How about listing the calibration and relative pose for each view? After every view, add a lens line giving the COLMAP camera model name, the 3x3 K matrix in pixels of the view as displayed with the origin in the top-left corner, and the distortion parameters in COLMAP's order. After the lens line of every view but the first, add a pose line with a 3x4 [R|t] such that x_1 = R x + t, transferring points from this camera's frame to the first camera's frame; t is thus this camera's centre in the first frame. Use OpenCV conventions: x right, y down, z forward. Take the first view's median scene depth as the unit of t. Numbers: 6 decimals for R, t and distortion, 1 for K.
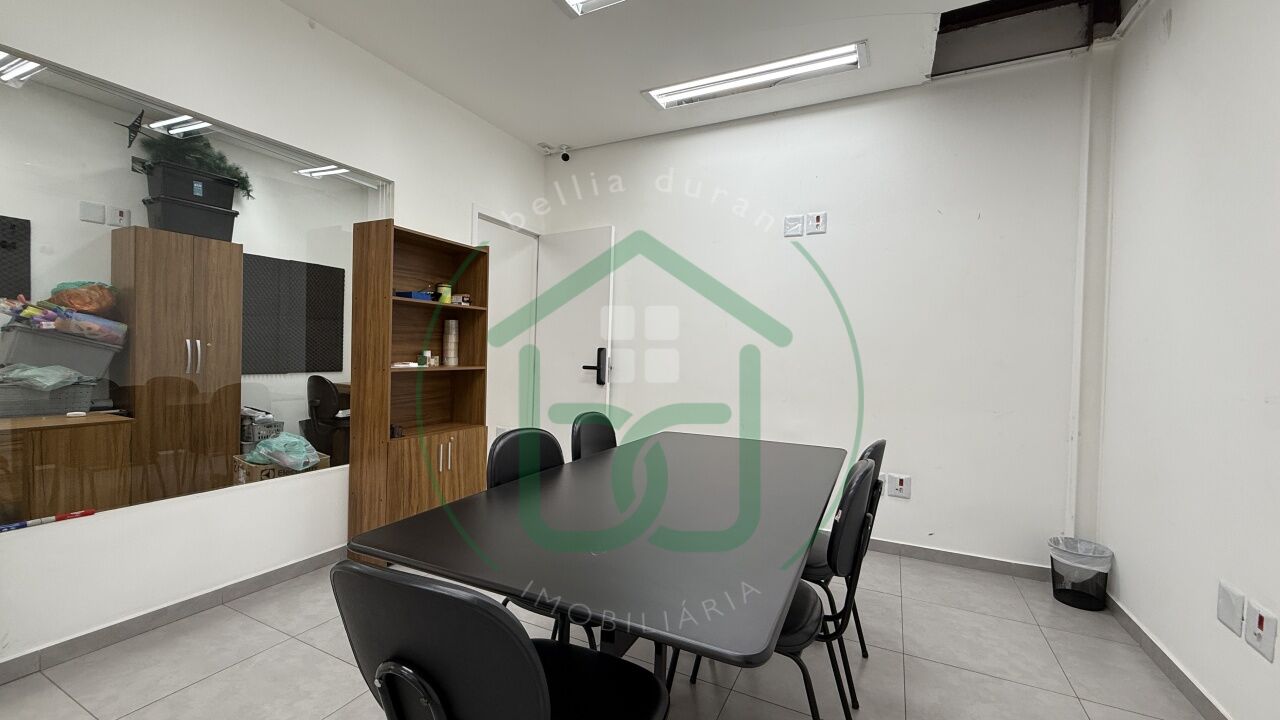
lens RADIAL K [[510.9, 0, 637.1], [0, 510.9, 359.1], [0, 0, 1]] dist [0.000160, 0.000179]
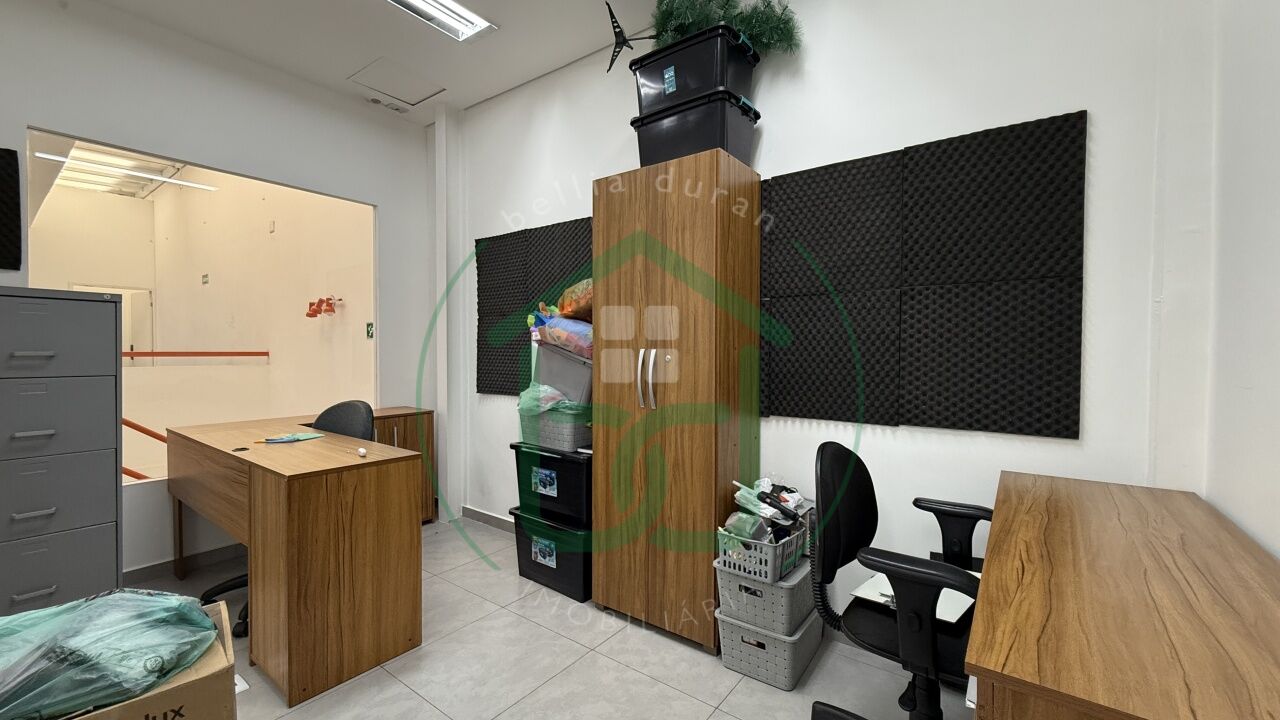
lens RADIAL K [[510.9, 0, 637.1], [0, 510.9, 359.1], [0, 0, 1]] dist [0.000160, 0.000179]
pose [[-0.156783, -0.009418, -0.987588, -0.306477], [-0.020929, 0.999762, -0.006211, -0.022742], [0.987411, 0.019696, -0.156943, 1.081768]]
